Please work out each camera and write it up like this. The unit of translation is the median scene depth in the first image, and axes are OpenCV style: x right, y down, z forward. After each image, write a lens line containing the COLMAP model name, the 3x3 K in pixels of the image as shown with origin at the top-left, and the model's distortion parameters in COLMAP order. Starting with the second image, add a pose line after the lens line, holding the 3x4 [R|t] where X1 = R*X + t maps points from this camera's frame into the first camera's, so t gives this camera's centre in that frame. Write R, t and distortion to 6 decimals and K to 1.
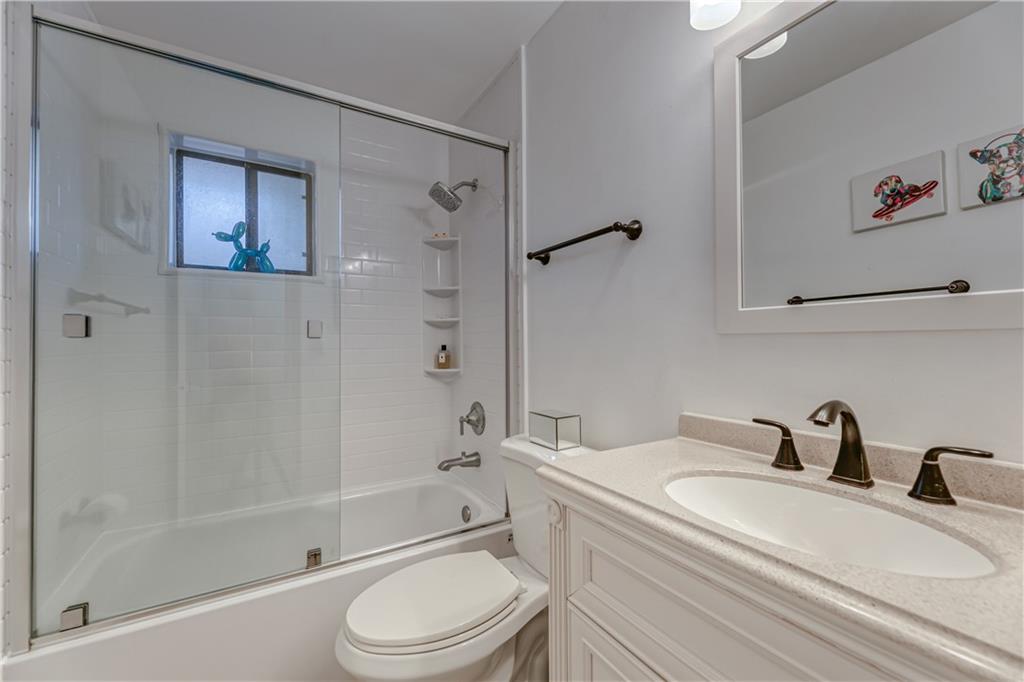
lens RADIAL K [[418.5, 0, 519.5], [0, 418.5, 340.2], [0, 0, 1]] dist [0.004816, 0.000693]
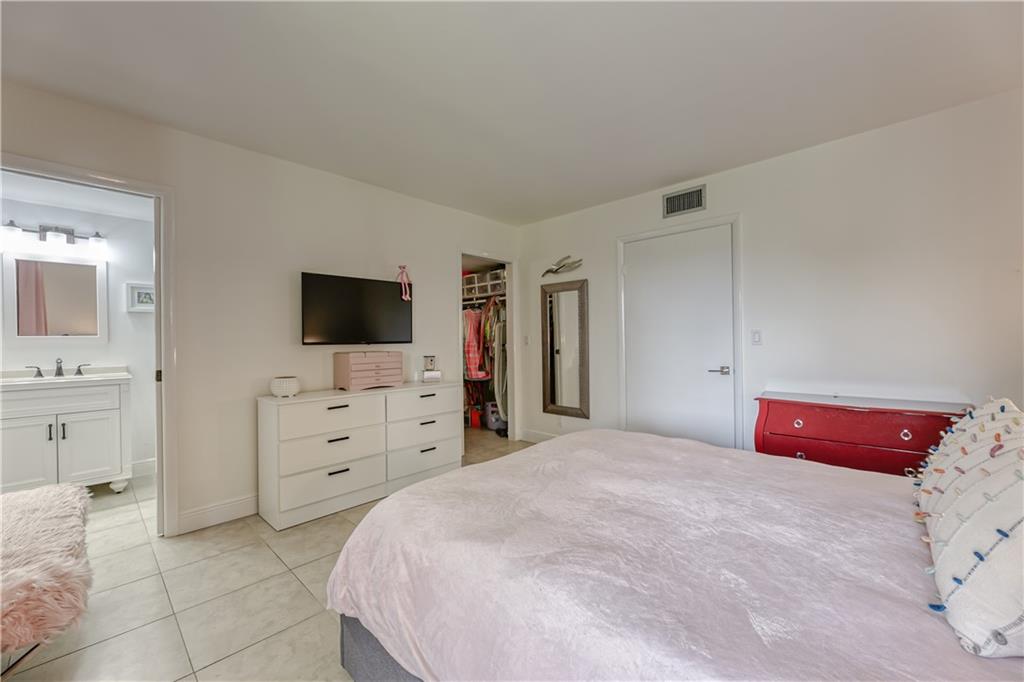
lens RADIAL K [[418.5, 0, 512.3], [0, 418.5, 344.2], [0, 0, 1]] dist [0.004816, 0.000693]
pose [[-0.255782, 0.023427, 0.966451, -4.799513], [-0.007193, 0.999633, -0.026135, 0.073960], [-0.966708, -0.013636, -0.255520, -2.526416]]
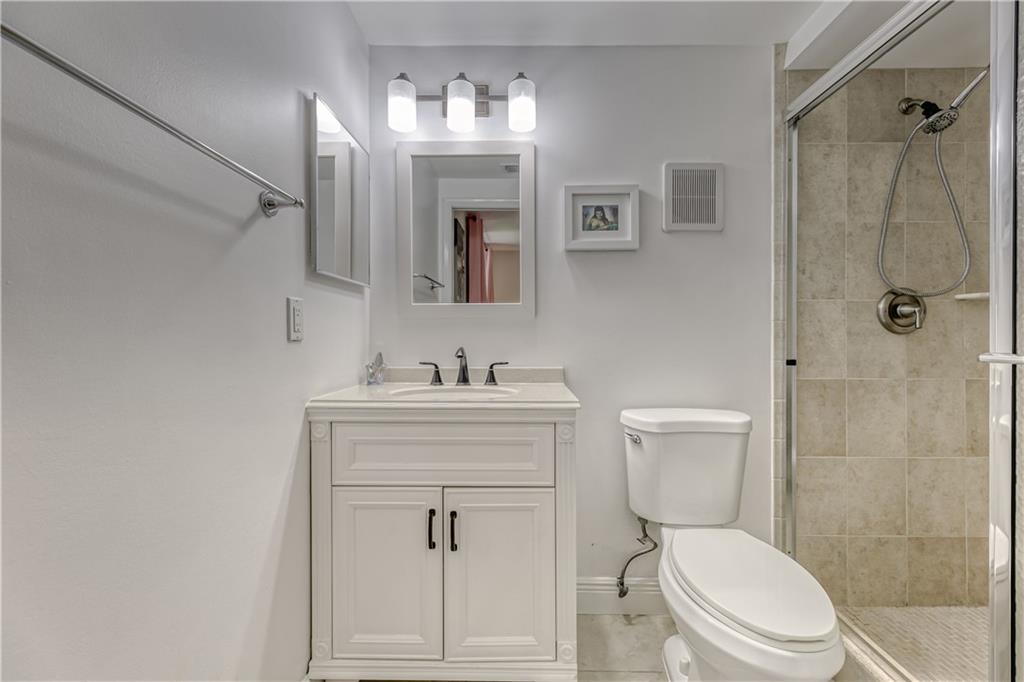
lens RADIAL K [[418.5, 0, 514.5], [0, 418.5, 342.8], [0, 0, 1]] dist [0.004816, 0.000693]
pose [[0.529333, 0.013552, 0.848306, -0.950890], [-0.035014, 0.999369, 0.005883, 0.092623], [-0.847691, -0.032817, 0.529474, -0.398212]]
